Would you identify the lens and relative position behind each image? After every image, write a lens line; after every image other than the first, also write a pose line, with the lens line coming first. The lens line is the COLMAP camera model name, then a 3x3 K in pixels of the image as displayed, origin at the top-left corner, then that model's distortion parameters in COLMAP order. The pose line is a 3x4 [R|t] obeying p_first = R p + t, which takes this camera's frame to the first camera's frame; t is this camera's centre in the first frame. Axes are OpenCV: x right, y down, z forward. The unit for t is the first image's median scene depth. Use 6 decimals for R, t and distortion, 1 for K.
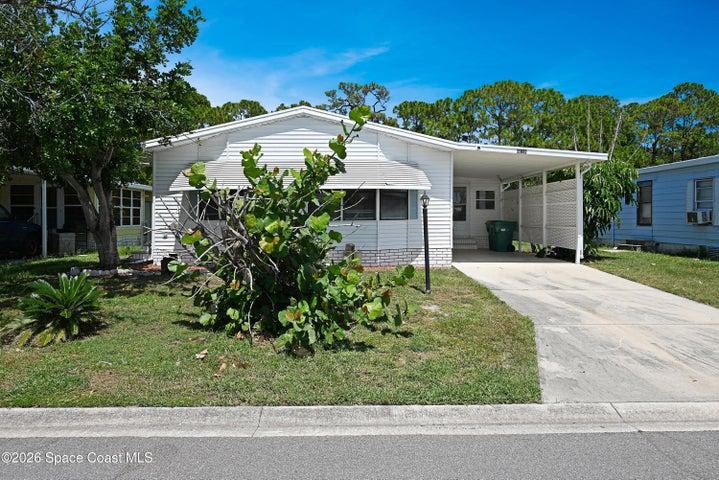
lens RADIAL K [[459.8, 0, 369.9], [0, 459.8, 228.0], [0, 0, 1]] dist [0.001372, 0.001906]
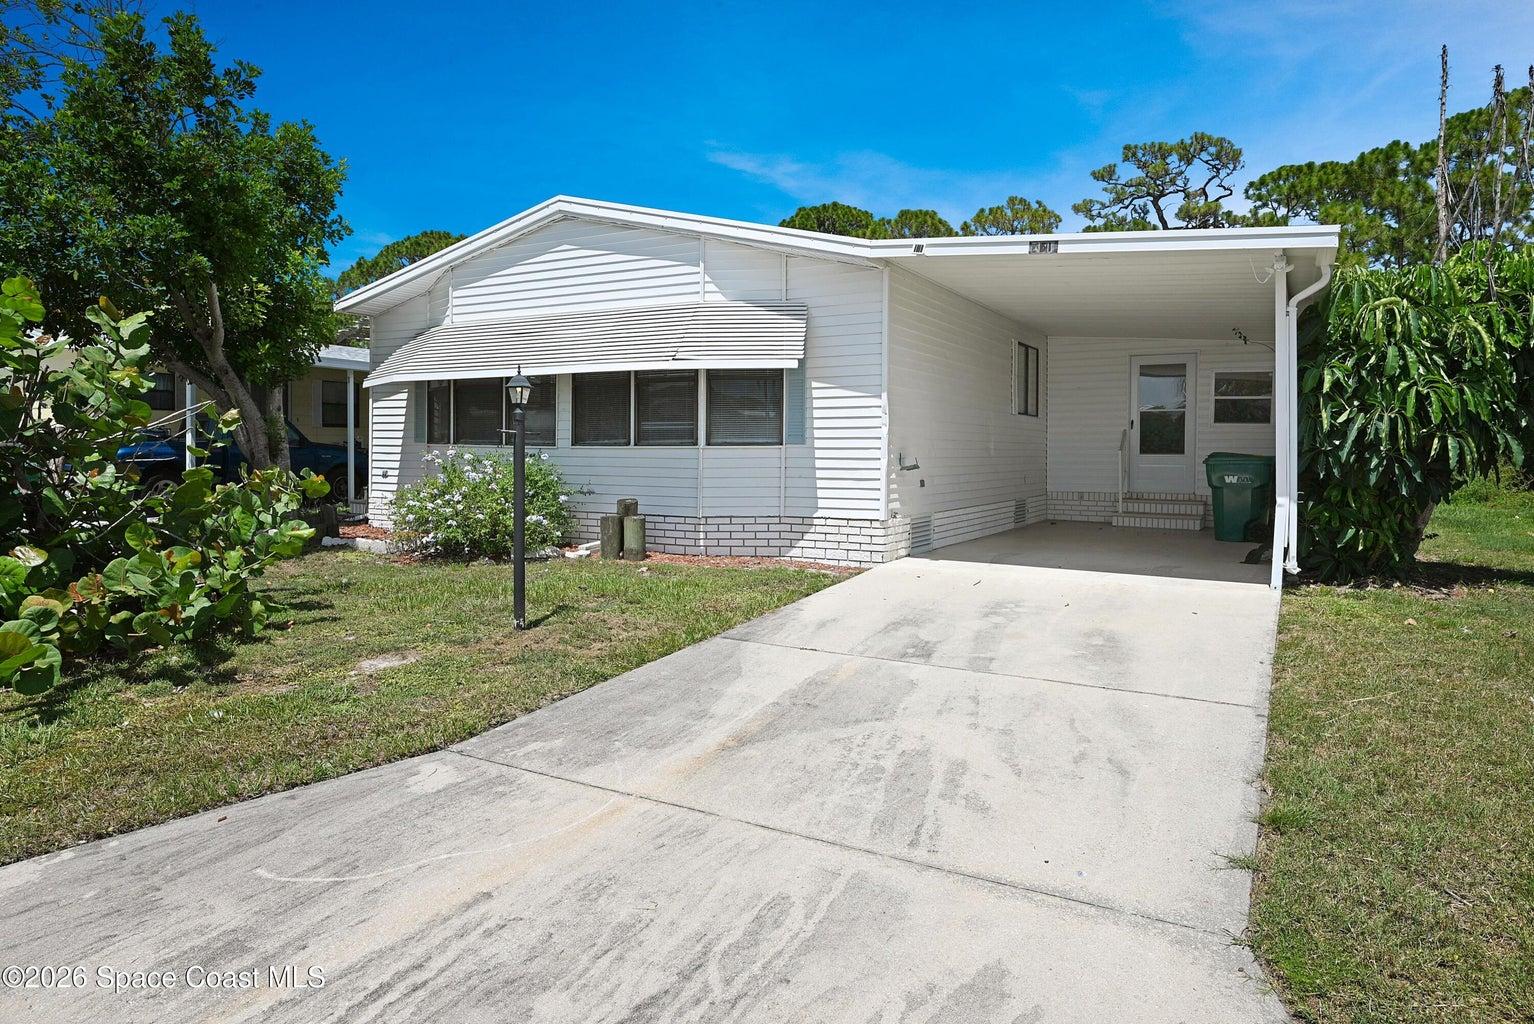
lens RADIAL K [[921.1, 0, 796.0], [0, 921.1, 472.0], [0, 0, 1]] dist [-0.005601, -0.001362]
pose [[0.865865, 0.021056, -0.499835, 0.466830], [-0.019887, 0.999773, 0.007665, -0.000792], [0.499883, 0.003304, 0.866087, 0.286501]]
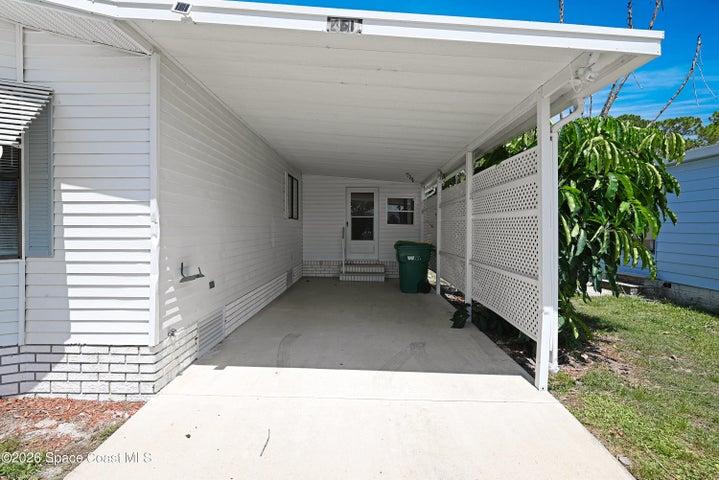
lens RADIAL K [[331.4, 0, 359.3], [0, 331.4, 233.2], [0, 0, 1]] dist [-0.002003, 0.000040]
pose [[0.998946, 0.010299, -0.044733, 0.315874], [-0.010529, 0.999932, -0.004917, -0.035517], [0.044679, 0.005383, 0.998987, 0.724838]]
